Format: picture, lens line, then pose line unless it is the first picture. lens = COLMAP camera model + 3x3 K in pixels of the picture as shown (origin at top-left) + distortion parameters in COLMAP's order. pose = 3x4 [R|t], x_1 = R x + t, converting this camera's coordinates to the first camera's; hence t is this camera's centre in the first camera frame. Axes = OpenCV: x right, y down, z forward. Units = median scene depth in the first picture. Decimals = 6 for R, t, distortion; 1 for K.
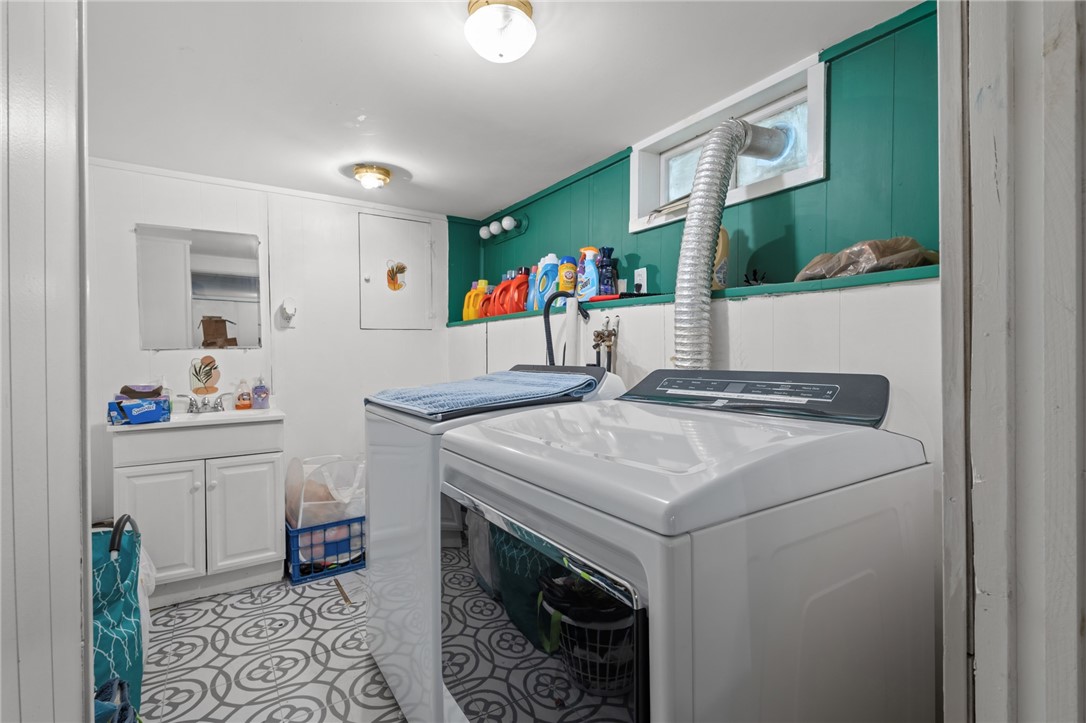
lens RADIAL K [[511.7, 0, 540.5], [0, 511.7, 361.2], [0, 0, 1]] dist [0.005714, -0.001274]
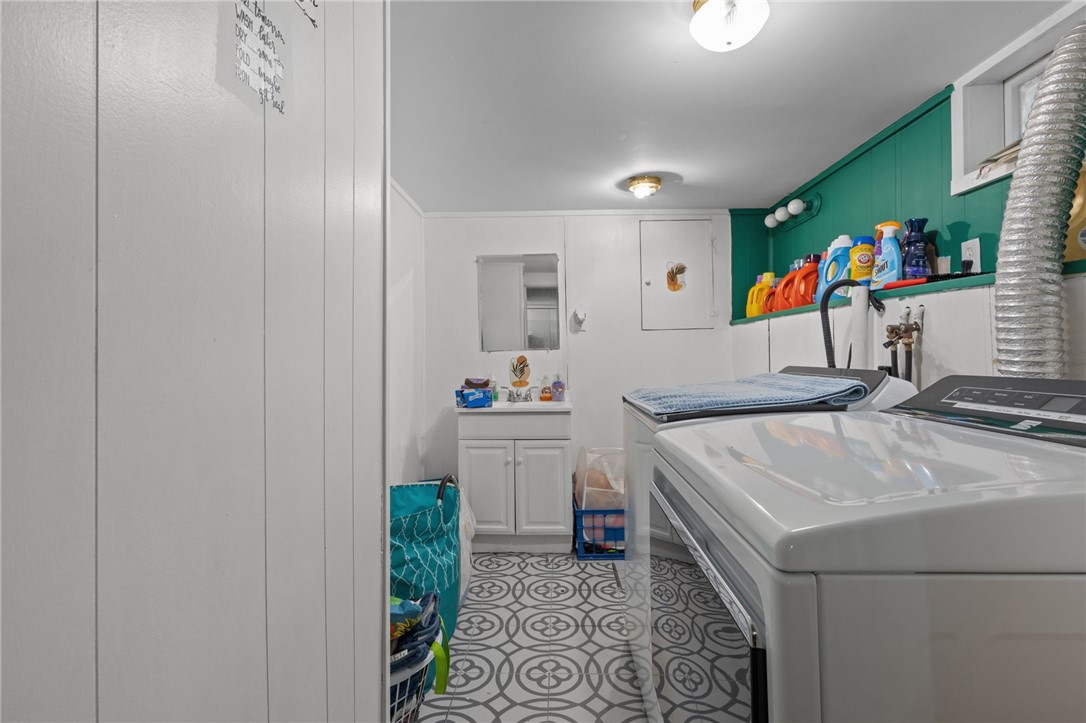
lens RADIAL K [[511.7, 0, 525.5], [0, 511.7, 344.8], [0, 0, 1]] dist [0.005714, -0.001274]
pose [[0.811583, -0.012917, -0.584095, 0.100985], [-0.004338, 0.999595, -0.028134, -0.002971], [0.584221, 0.025367, 0.811198, 0.009433]]
